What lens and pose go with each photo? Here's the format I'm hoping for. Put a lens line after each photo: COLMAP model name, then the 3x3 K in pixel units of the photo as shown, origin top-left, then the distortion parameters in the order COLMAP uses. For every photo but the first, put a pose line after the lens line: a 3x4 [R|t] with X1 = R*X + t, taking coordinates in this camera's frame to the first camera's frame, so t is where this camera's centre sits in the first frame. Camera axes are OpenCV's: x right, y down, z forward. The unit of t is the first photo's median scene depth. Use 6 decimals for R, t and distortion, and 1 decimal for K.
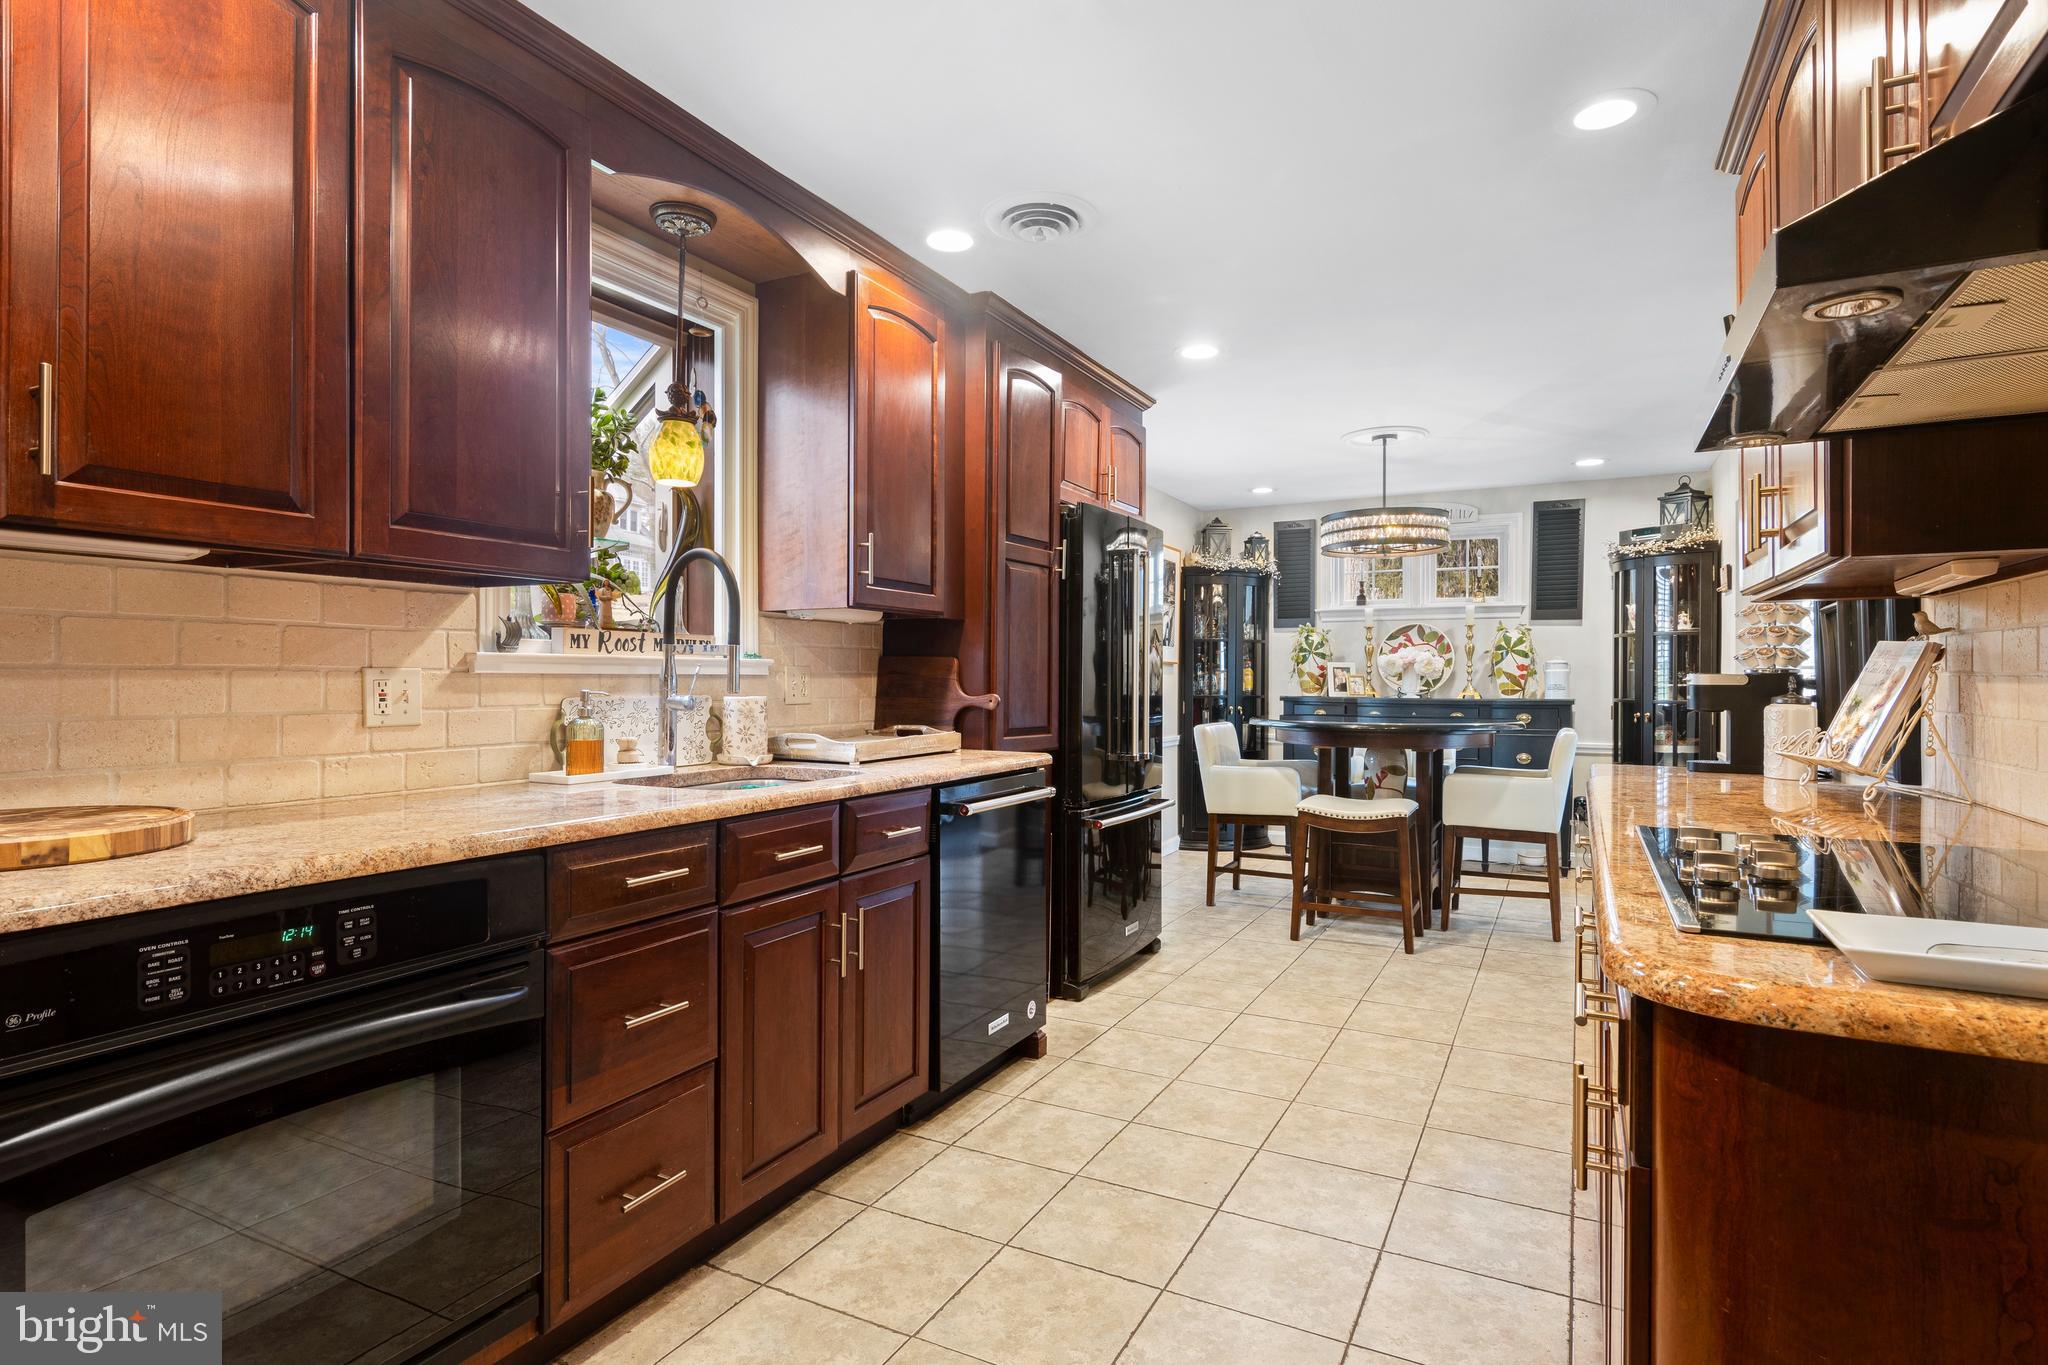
lens RADIAL K [[1049.1, 0, 1028.1], [0, 1049.1, 675.4], [0, 0, 1]] dist [-0.001083, 0.000242]
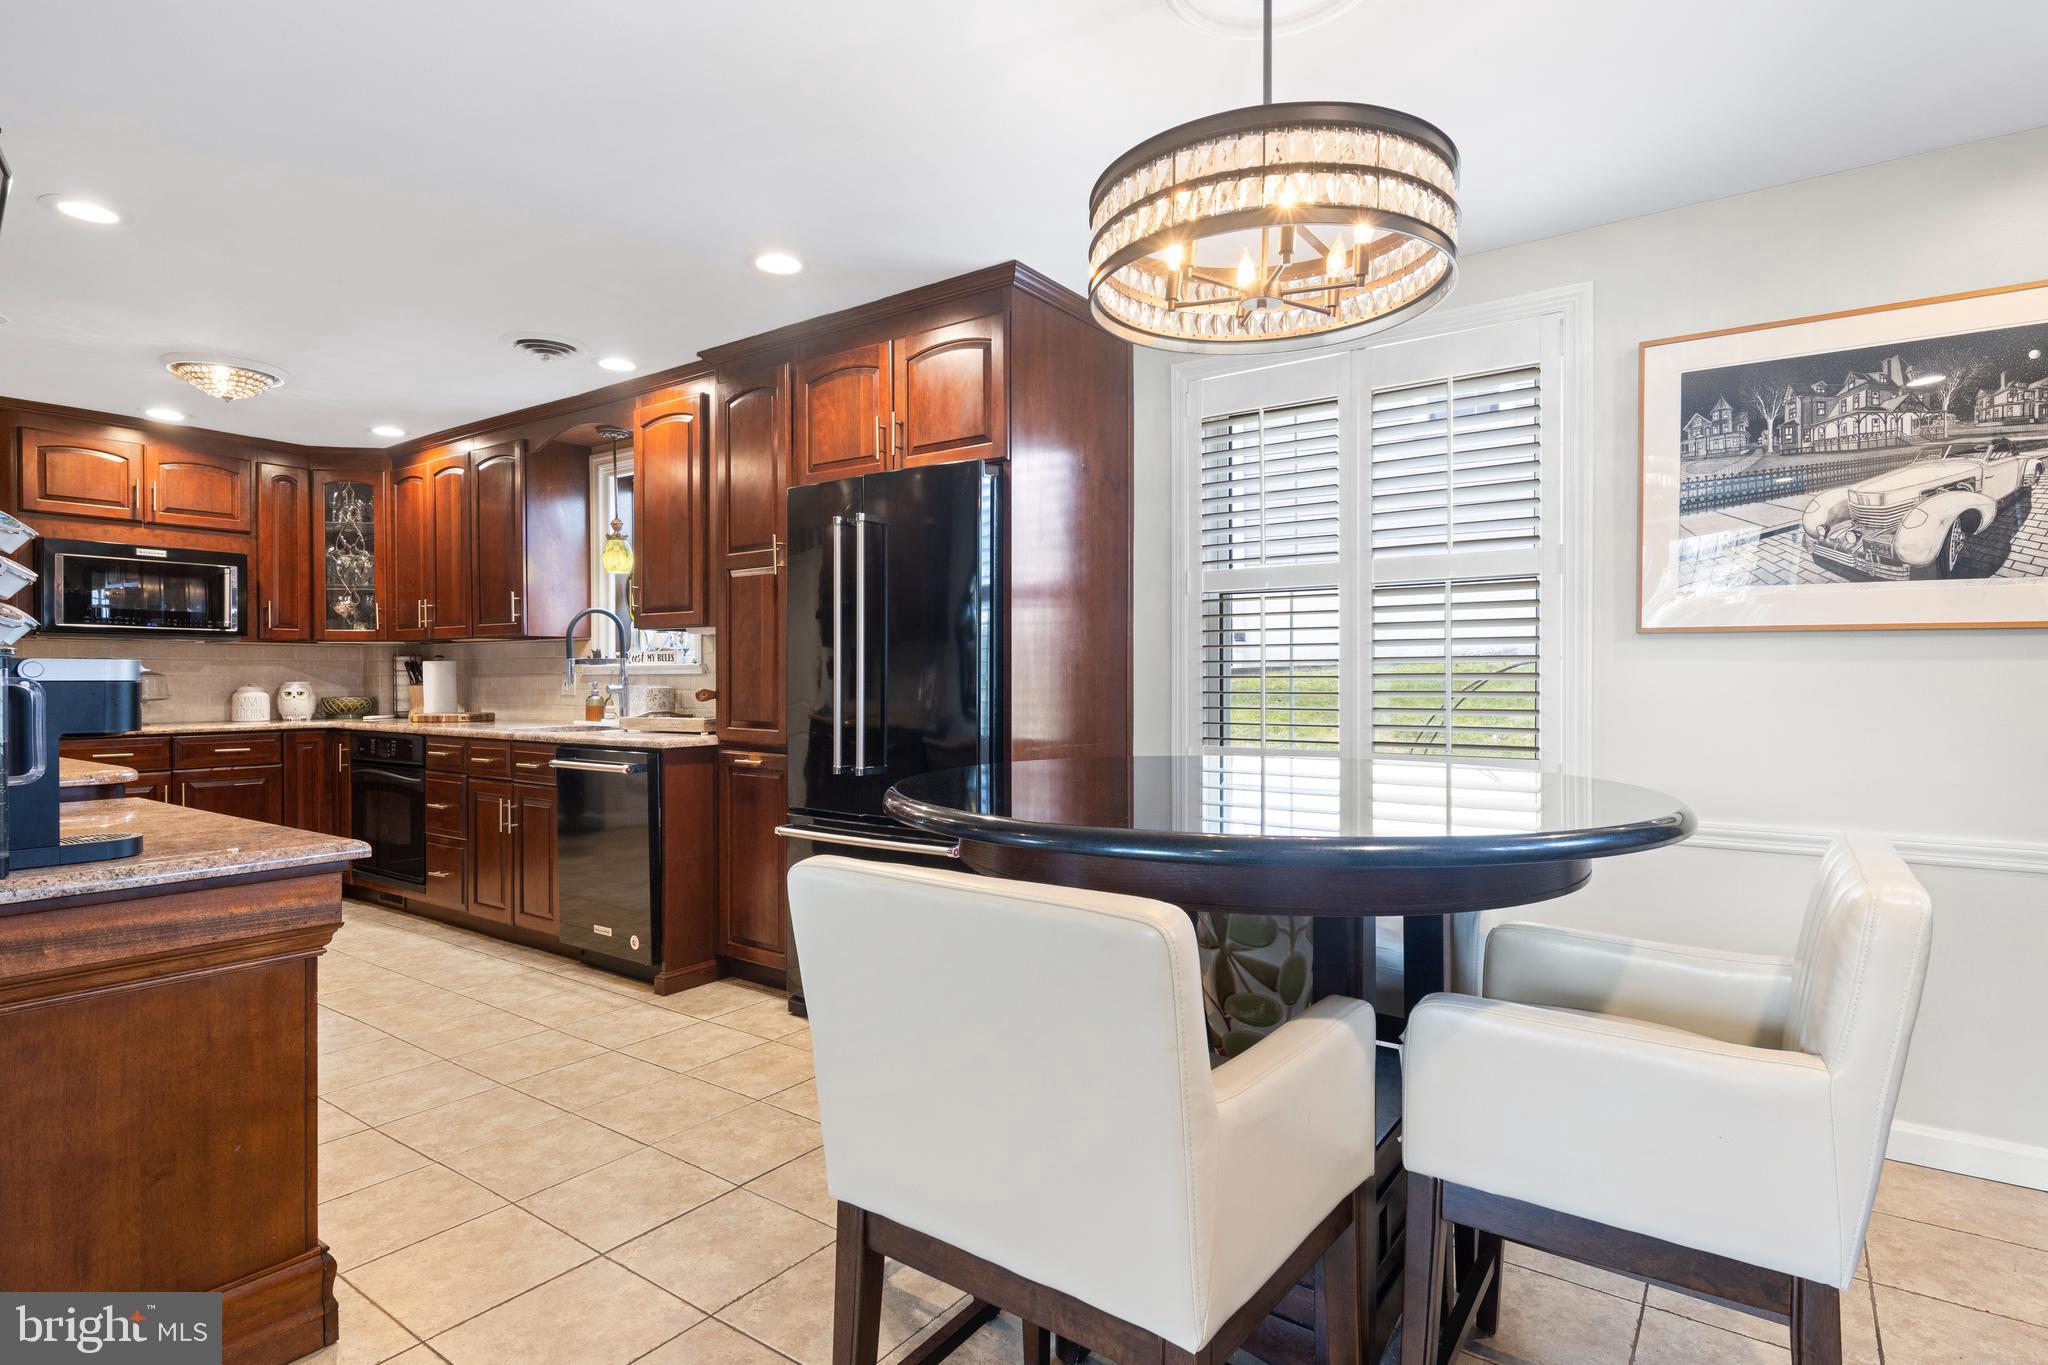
lens RADIAL K [[1049.1, 0, 1027.4], [0, 1049.1, 686.7], [0, 0, 1]] dist [-0.001083, 0.000242]
pose [[-0.136619, -0.002373, -0.990621, 1.147625], [-0.004708, 0.999987, -0.001746, 0.017944], [0.990612, 0.004425, -0.136629, 1.605491]]
